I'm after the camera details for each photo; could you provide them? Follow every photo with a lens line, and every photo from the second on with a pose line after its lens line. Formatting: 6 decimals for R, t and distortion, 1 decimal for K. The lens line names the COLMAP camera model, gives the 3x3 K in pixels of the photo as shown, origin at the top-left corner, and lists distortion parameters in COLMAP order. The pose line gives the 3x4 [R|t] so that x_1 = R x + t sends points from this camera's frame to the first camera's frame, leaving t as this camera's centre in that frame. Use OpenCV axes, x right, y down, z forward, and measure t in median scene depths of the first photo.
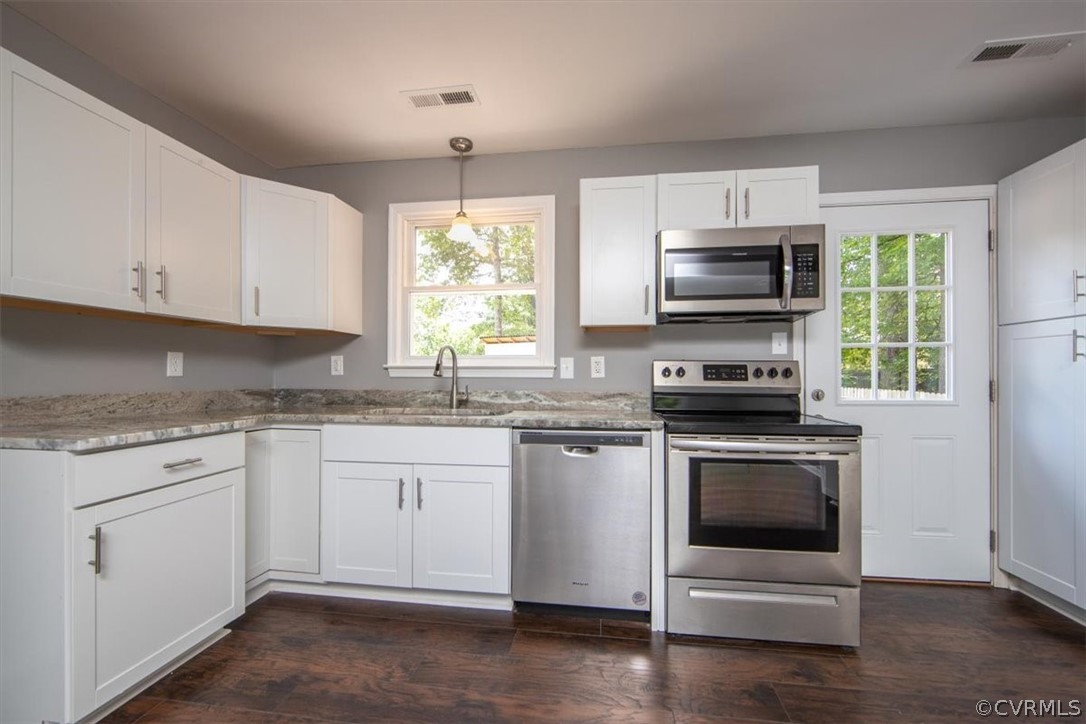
lens RADIAL K [[440.5, 0, 540.3], [0, 440.5, 373.2], [0, 0, 1]] dist [-0.009107, 0.000121]
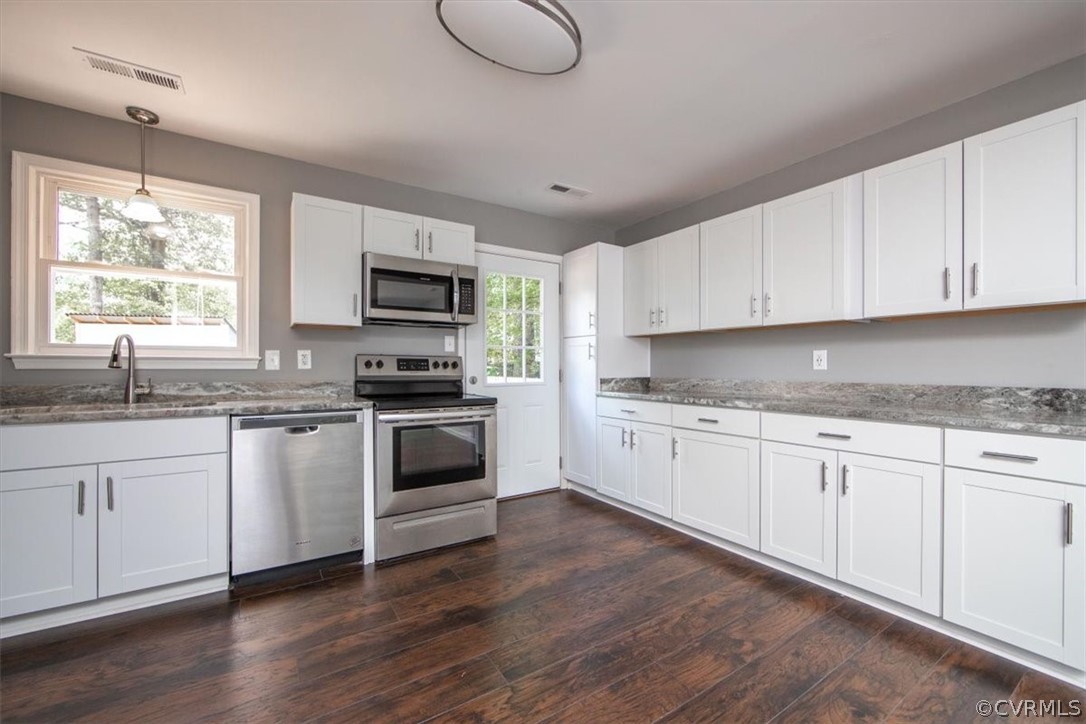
lens RADIAL K [[440.5, 0, 540.3], [0, 440.5, 373.2], [0, 0, 1]] dist [-0.009107, 0.000121]
pose [[0.751075, -0.009802, 0.660144, -0.172861], [-0.002879, 0.999832, 0.018122, -0.000931], [-0.660210, -0.015511, 0.750921, -0.256197]]
